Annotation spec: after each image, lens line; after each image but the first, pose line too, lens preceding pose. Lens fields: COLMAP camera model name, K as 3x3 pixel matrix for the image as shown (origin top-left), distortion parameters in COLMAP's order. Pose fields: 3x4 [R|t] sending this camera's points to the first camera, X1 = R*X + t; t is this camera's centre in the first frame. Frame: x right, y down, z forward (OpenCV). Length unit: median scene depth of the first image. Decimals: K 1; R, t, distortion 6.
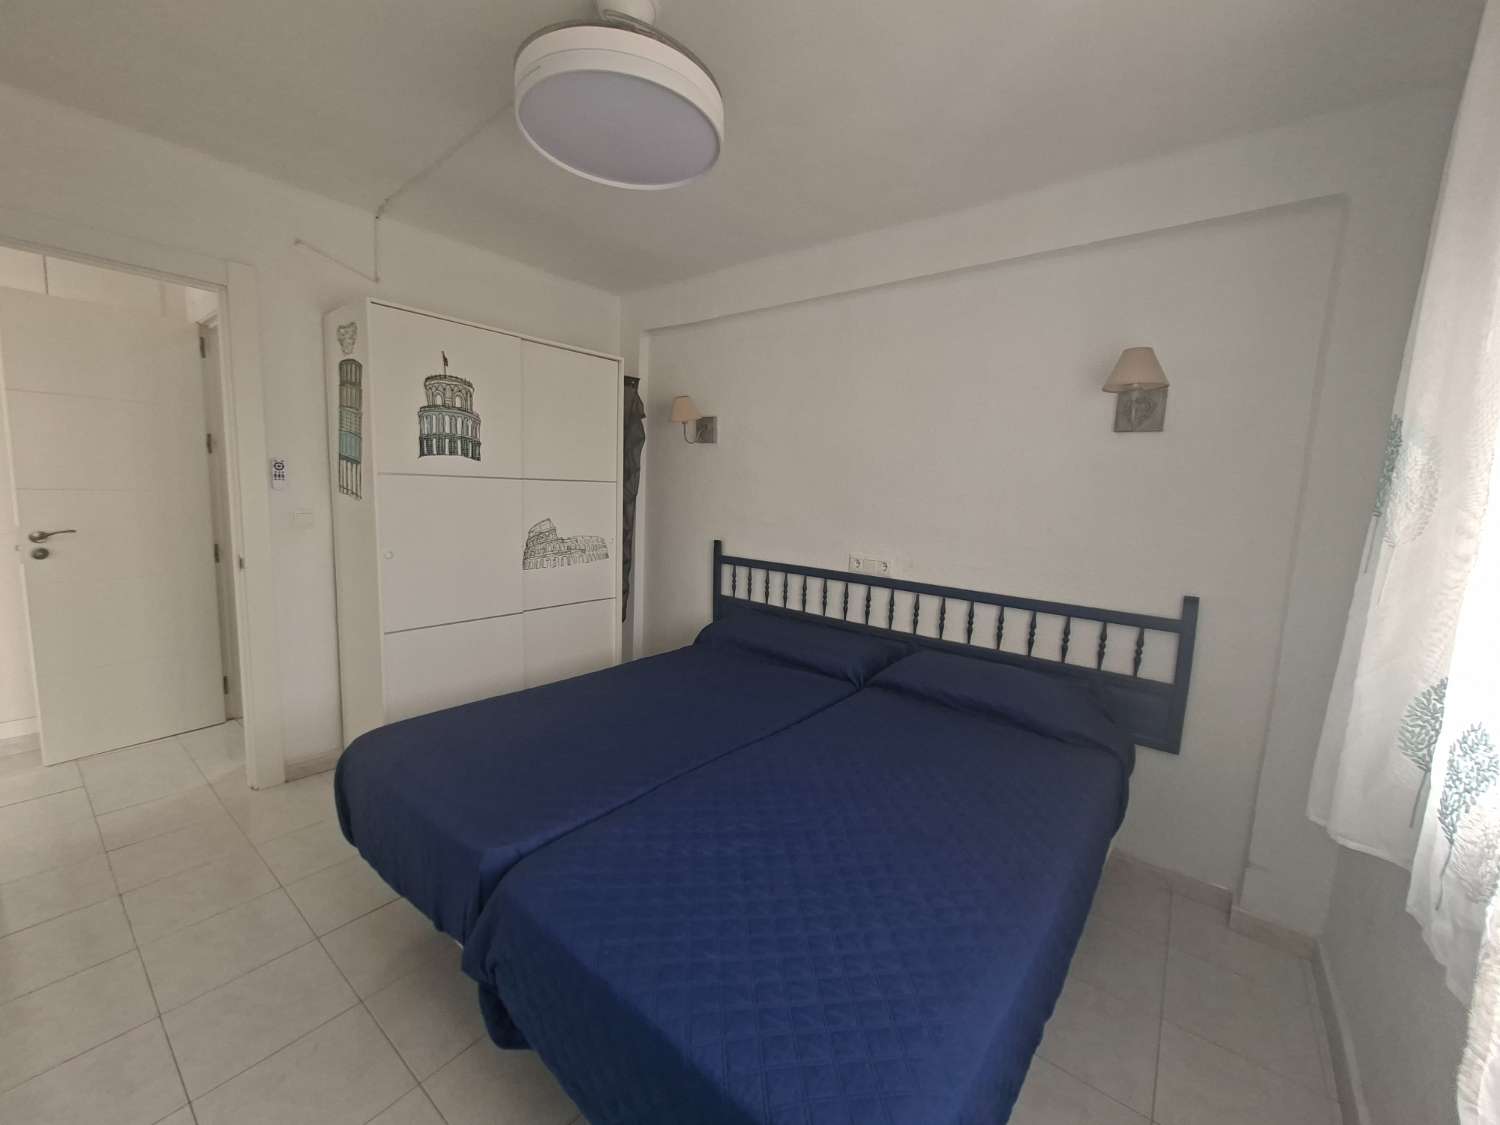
lens RADIAL K [[599.6, 0, 746.4], [0, 599.6, 560.5], [0, 0, 1]] dist [0.002653, -0.000184]
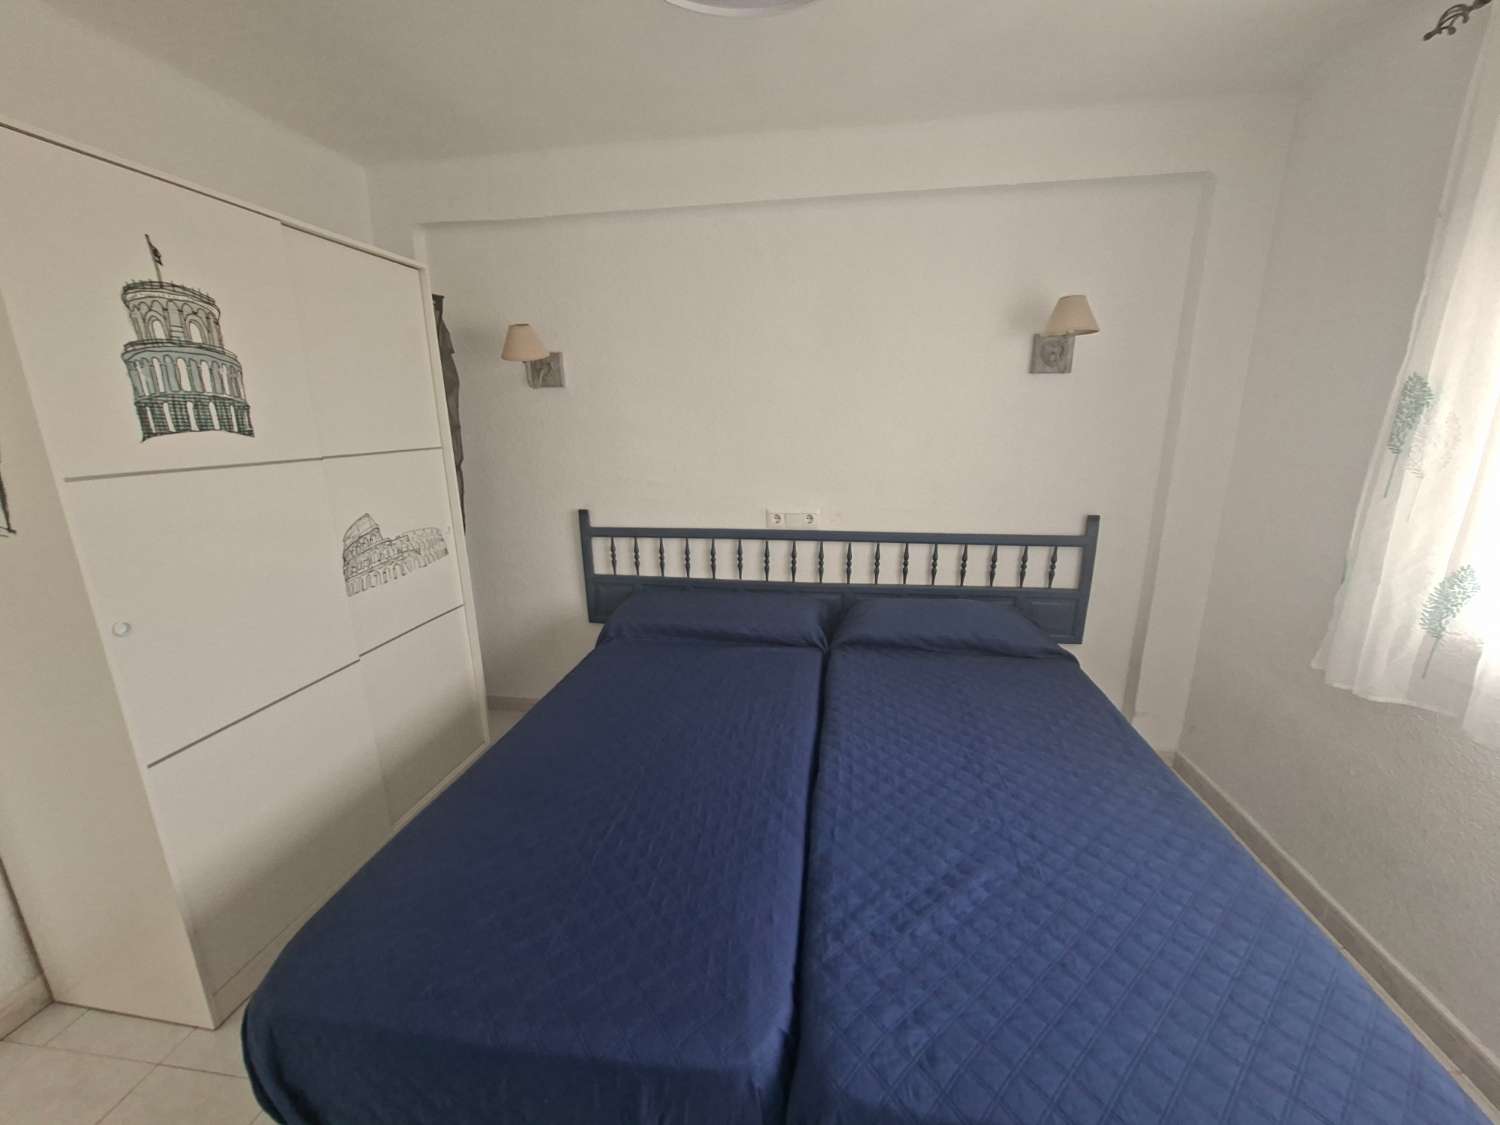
lens RADIAL K [[598.6, 0, 752.1], [0, 598.6, 563.2], [0, 0, 1]] dist [0.001392, 0.000422]
pose [[0.857396, -0.172518, 0.484881, -0.351670], [0.110991, 0.981956, 0.153113, -0.083992], [-0.502546, -0.077461, 0.861073, 0.247842]]
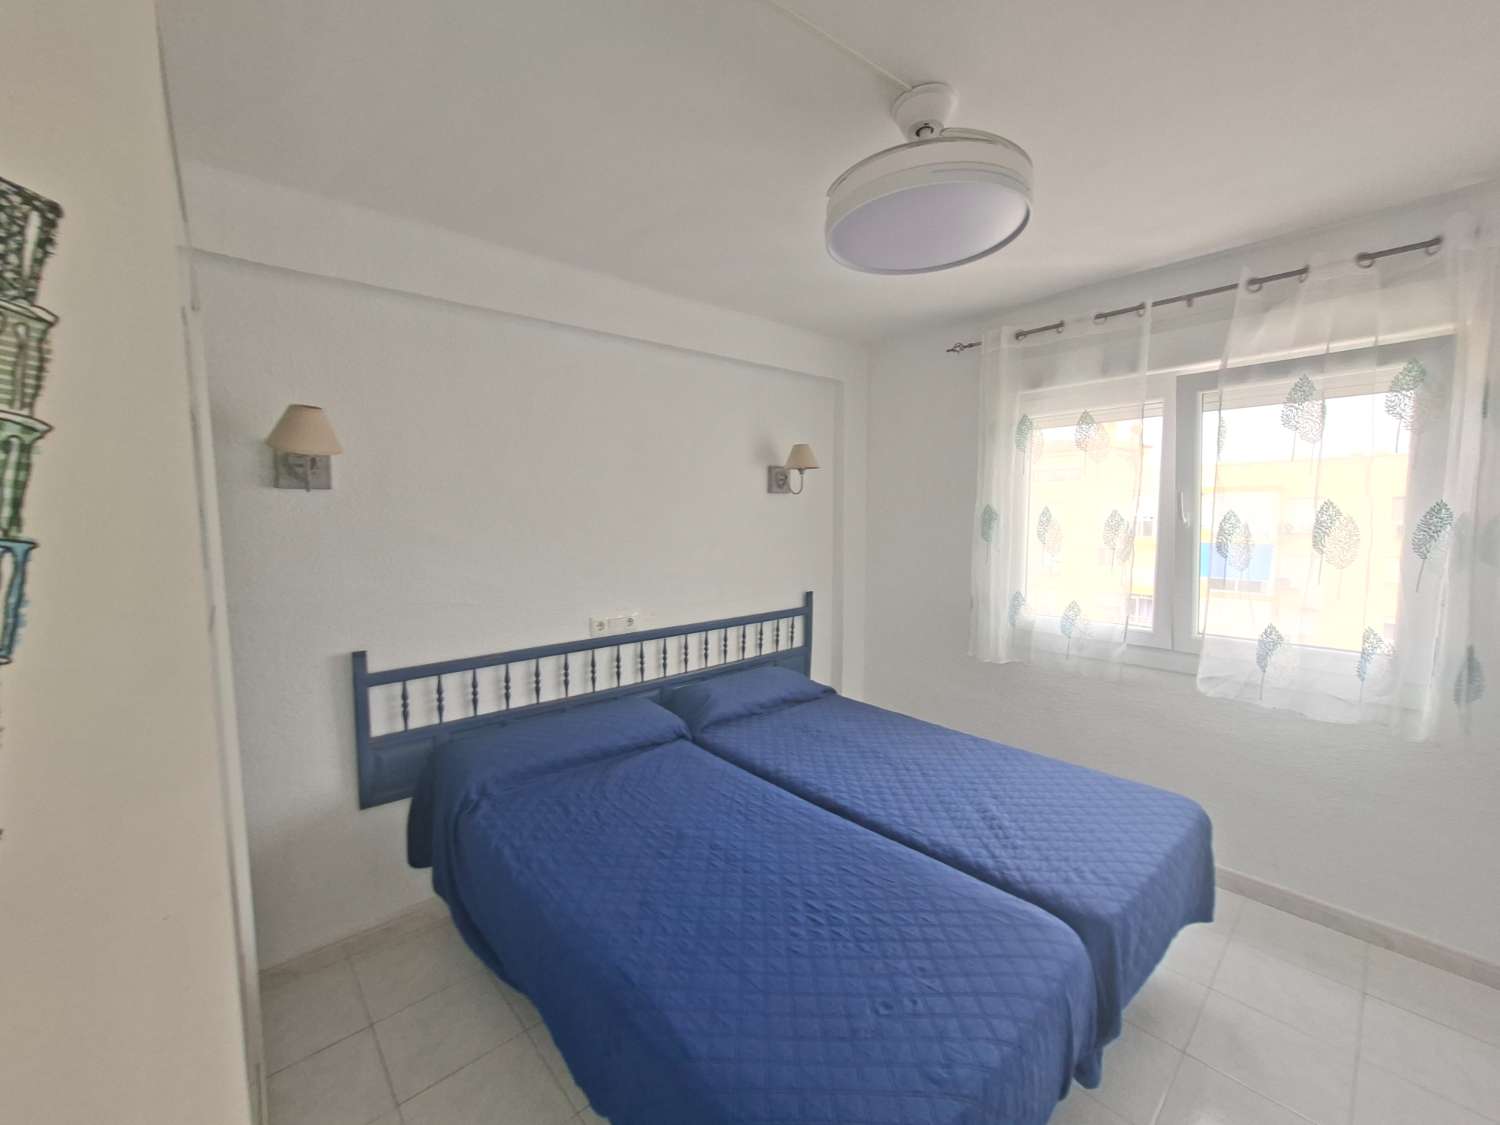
lens RADIAL K [[601.1, 0, 732.8], [0, 601.1, 580.8], [0, 0, 1]] dist [0.000890, 0.000090]
pose [[0.187190, -0.130046, 0.973678, -0.758073], [0.160212, 0.981968, 0.100352, -0.141094], [-0.969171, 0.137210, 0.204649, 0.691193]]
